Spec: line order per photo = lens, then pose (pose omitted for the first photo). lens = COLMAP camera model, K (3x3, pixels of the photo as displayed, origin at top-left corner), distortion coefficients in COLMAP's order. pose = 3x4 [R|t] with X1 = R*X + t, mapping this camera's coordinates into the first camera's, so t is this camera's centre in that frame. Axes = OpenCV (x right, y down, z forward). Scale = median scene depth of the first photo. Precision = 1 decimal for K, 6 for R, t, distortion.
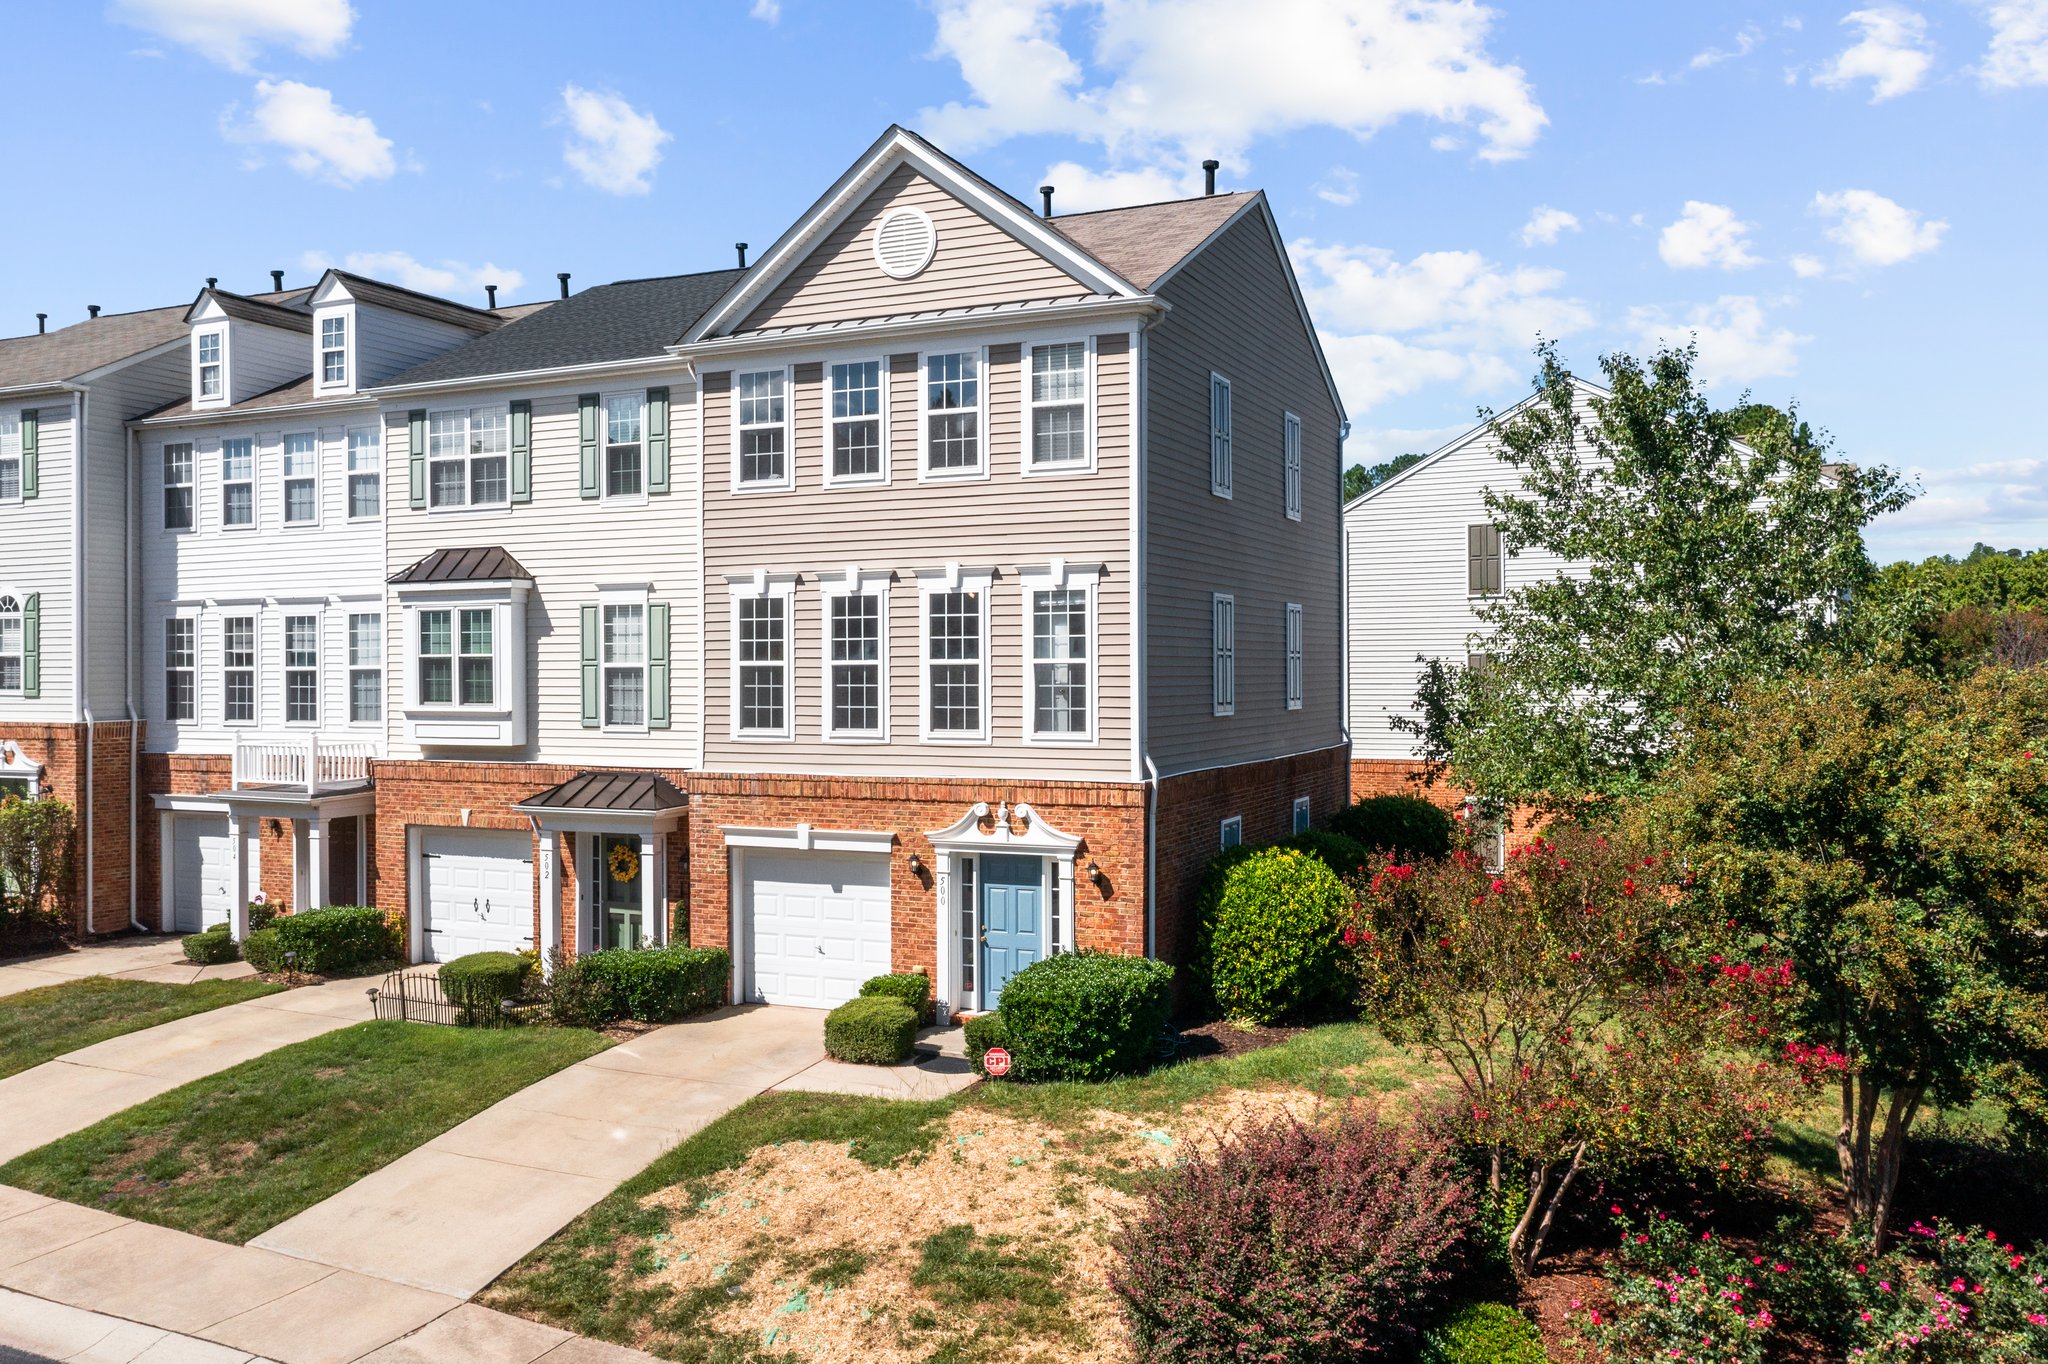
lens RADIAL K [[1635.6, 0, 1021.7], [0, 1635.6, 674.2], [0, 0, 1]] dist [-0.002101, 0.011818]
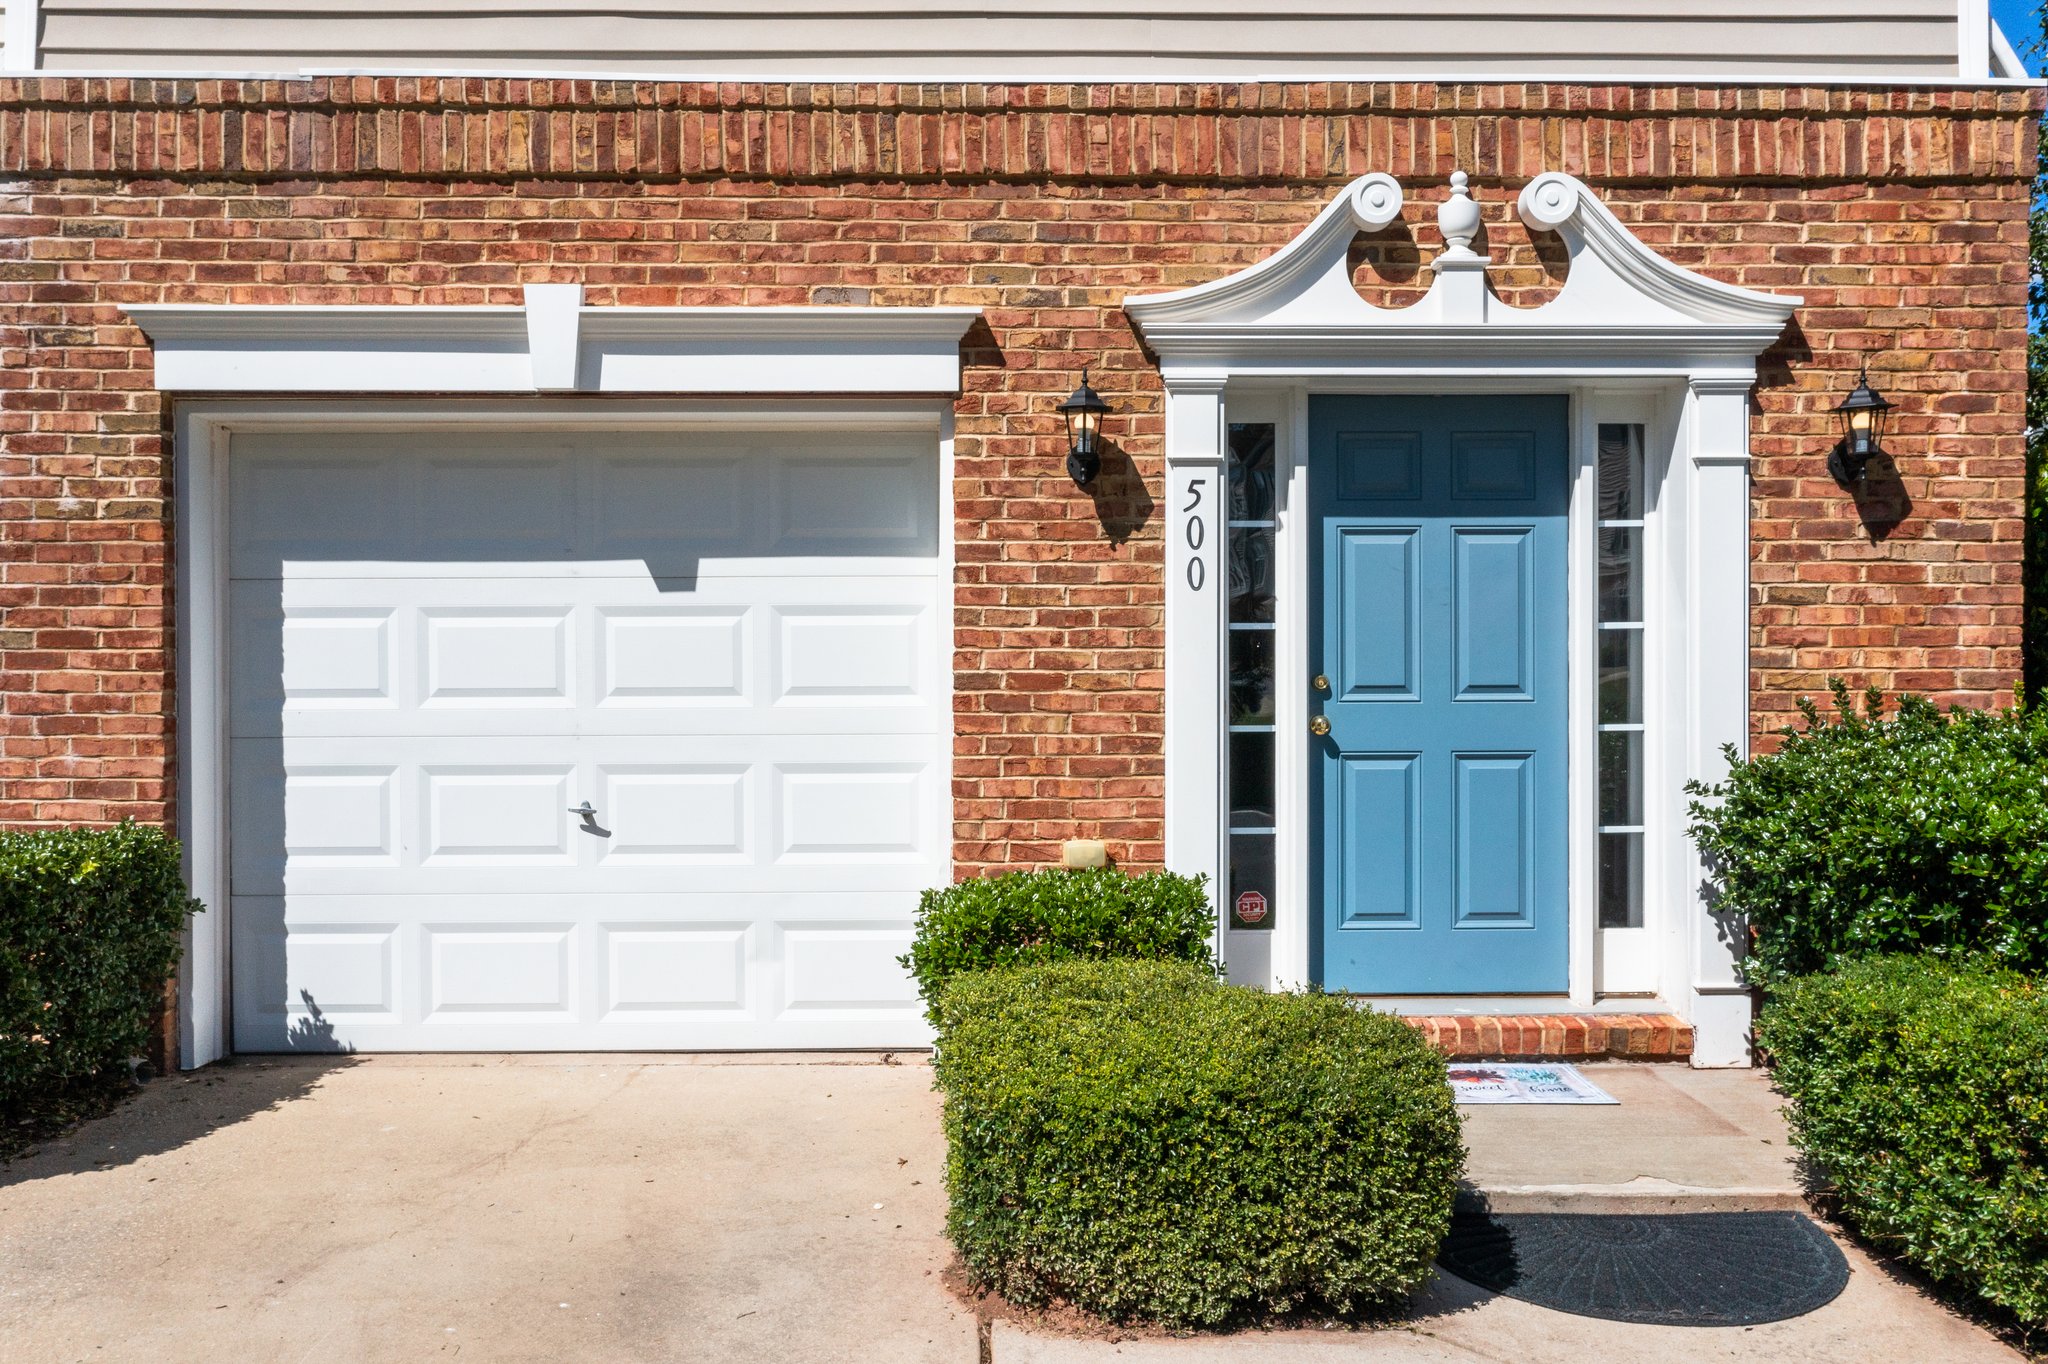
lens RADIAL K [[1635.6, 0, 1021.2], [0, 1635.6, 686.7], [0, 0, 1]] dist [-0.002101, 0.011818]
pose [[0.905799, 0.003308, 0.423695, -0.177093], [-0.002185, 0.999993, -0.003138, 0.155055], [-0.423703, 0.001917, 0.905799, 0.775488]]
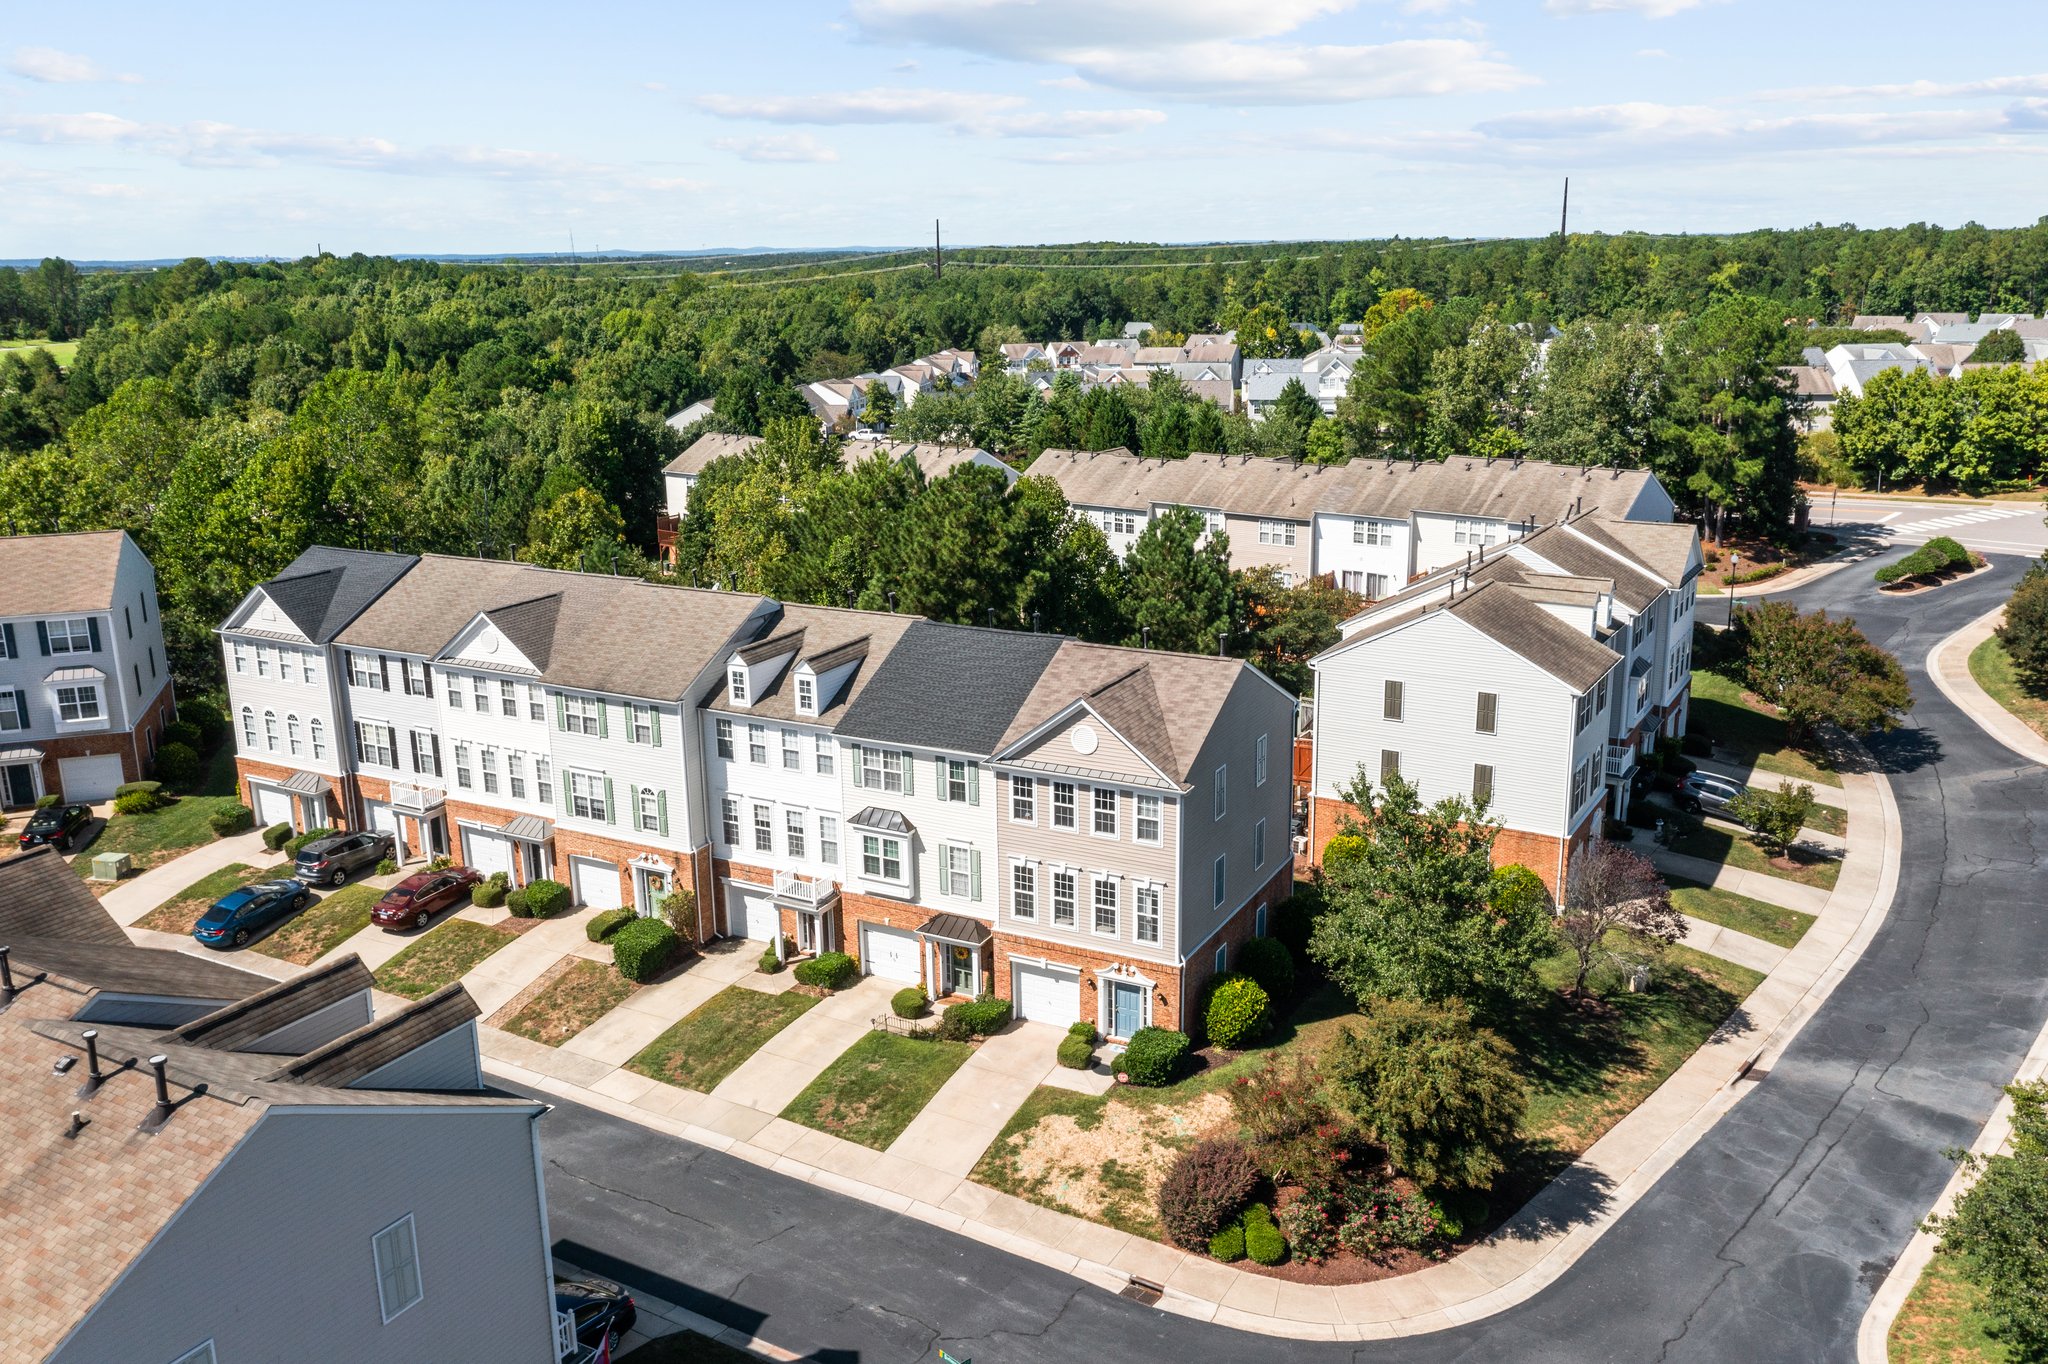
lens RADIAL K [[1635.6, 0, 1026.6], [0, 1635.6, 685.7], [0, 0, 1]] dist [-0.002101, 0.011818]
pose [[0.997974, 0.005006, -0.063421, -0.004729], [0.011502, 0.966272, 0.257268, -0.960984], [0.062570, -0.257476, 0.964257, -1.295737]]
